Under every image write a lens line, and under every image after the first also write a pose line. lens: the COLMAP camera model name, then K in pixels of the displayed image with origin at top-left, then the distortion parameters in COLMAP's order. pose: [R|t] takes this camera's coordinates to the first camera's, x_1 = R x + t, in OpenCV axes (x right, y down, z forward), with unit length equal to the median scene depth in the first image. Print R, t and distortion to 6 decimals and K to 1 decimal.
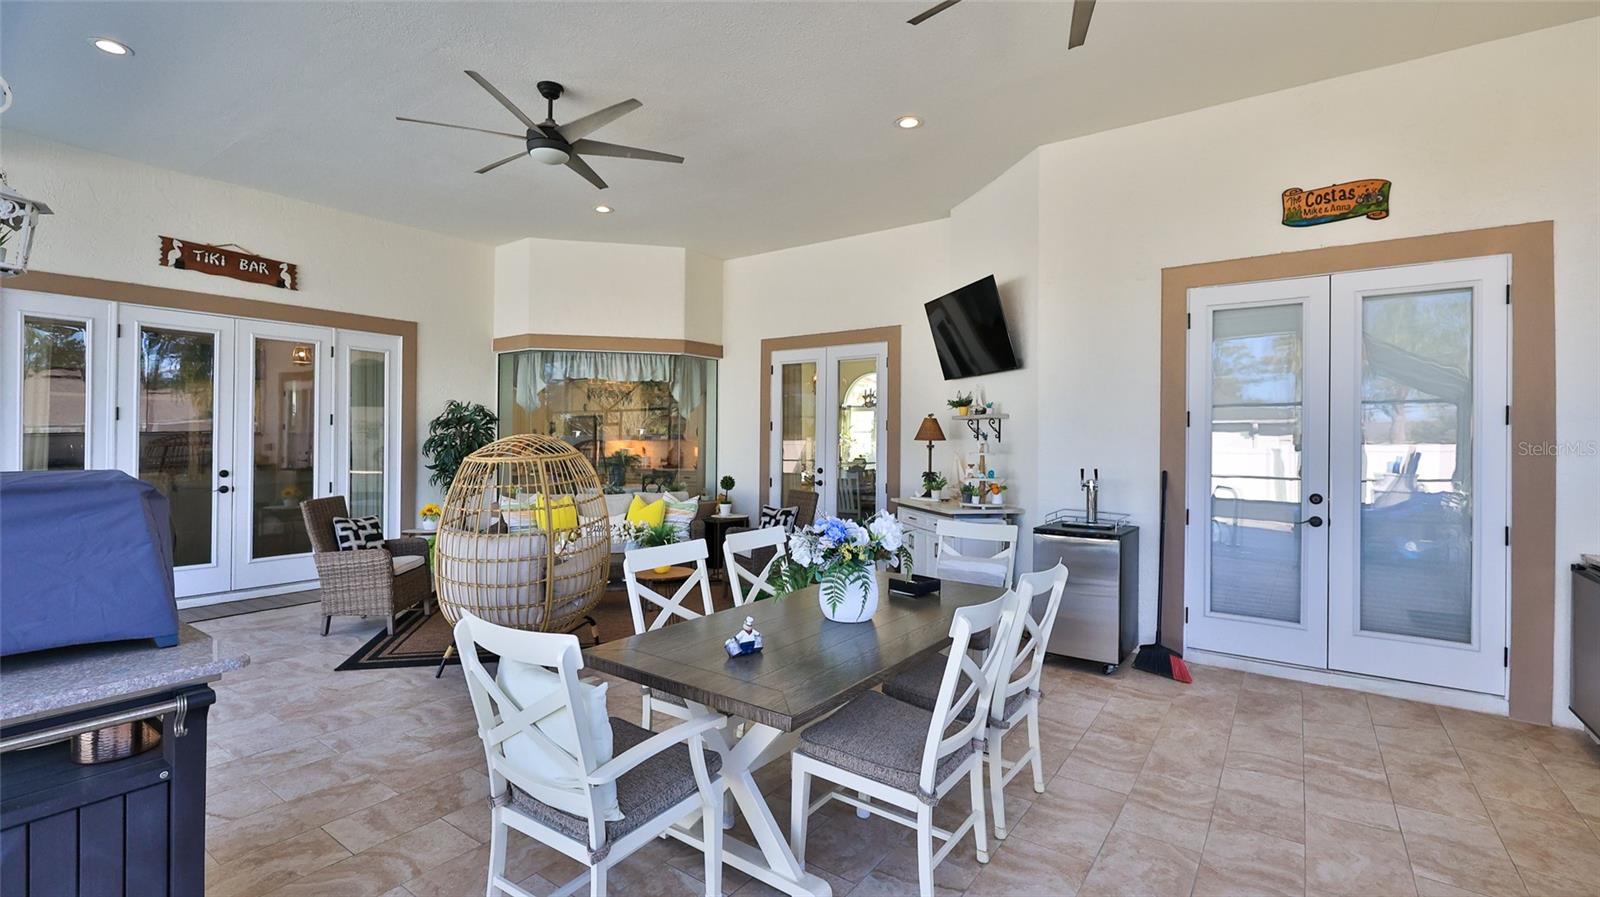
lens RADIAL K [[708.1, 0, 793.0], [0, 708.1, 443.8], [0, 0, 1]] dist [0.000338, -0.001651]
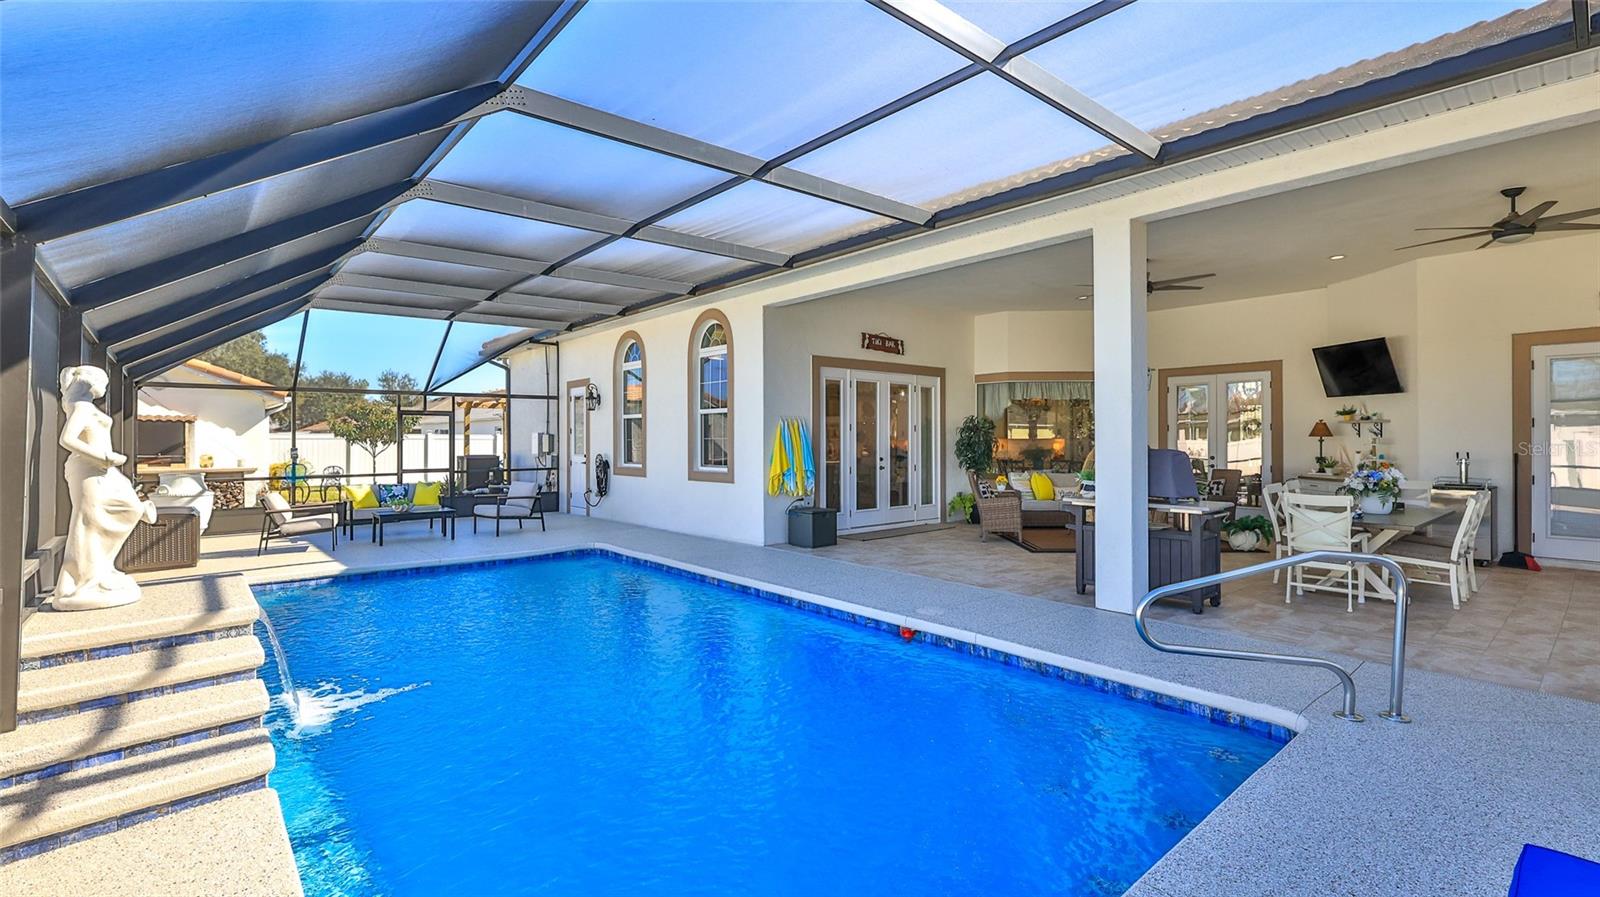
lens RADIAL K [[708.1, 0, 792.6], [0, 708.1, 439.6], [0, 0, 1]] dist [0.000338, -0.001651]
pose [[0.972848, -0.010098, -0.231226, -0.606433], [0.009275, 0.999946, -0.004646, -0.001706], [0.231260, 0.002375, 0.972889, -0.828133]]
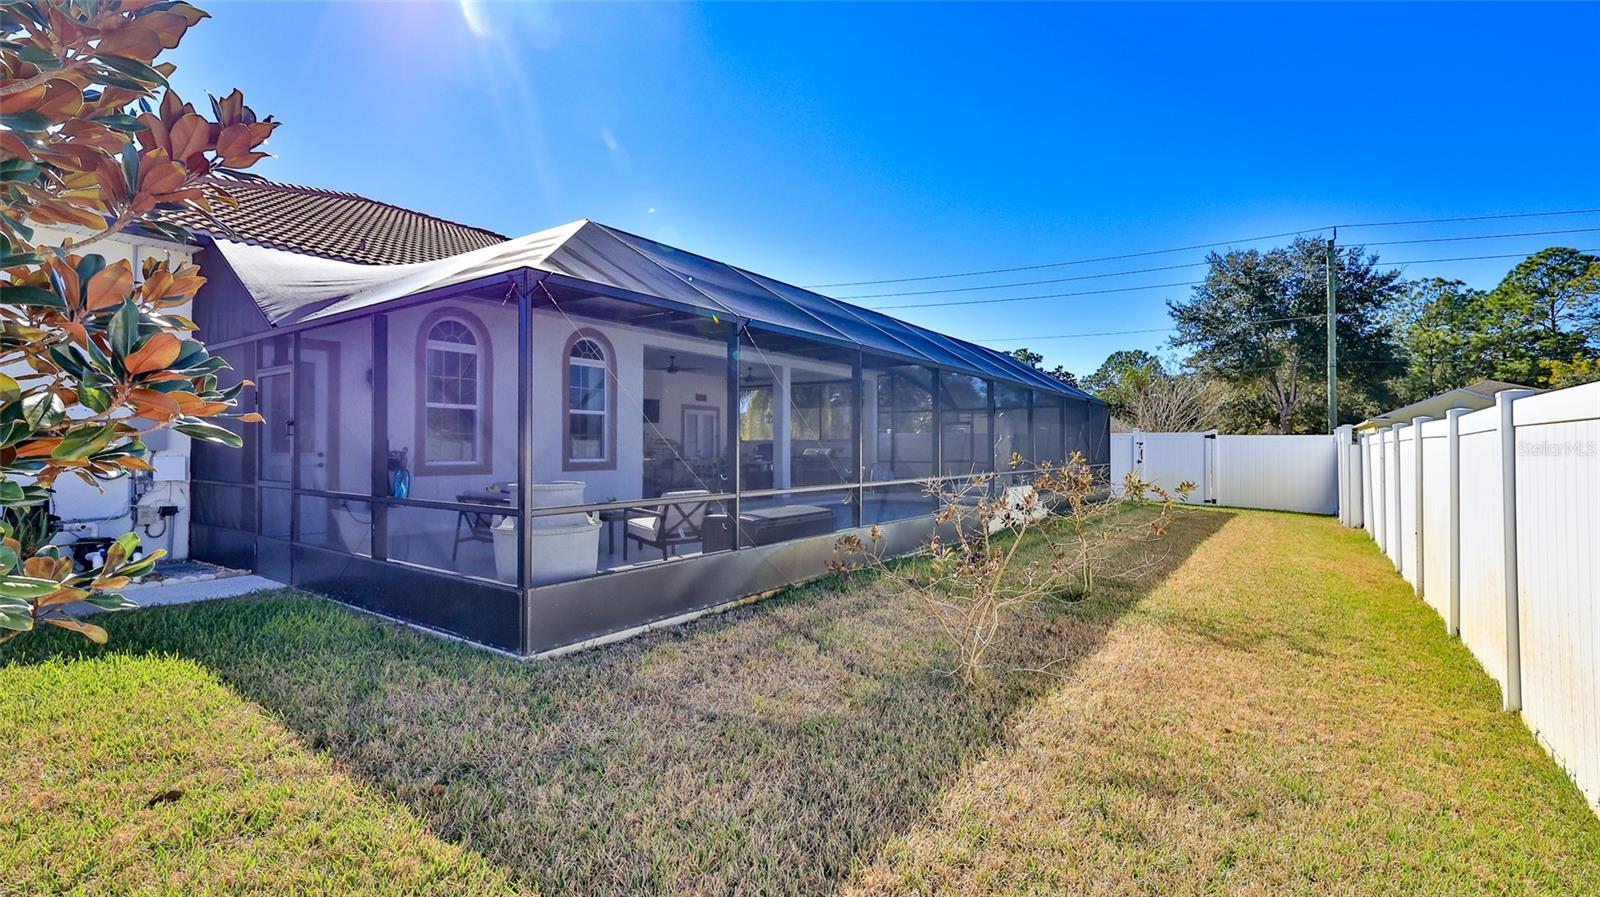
lens RADIAL K [[708.1, 0, 798.6], [0, 708.1, 437.4], [0, 0, 1]] dist [0.000338, -0.001651]
pose [[-0.015710, 0.008750, 0.999838, -3.300400], [0.002072, 0.999960, -0.008719, 0.012980], [-0.999874, 0.001935, -0.015728, 0.229392]]
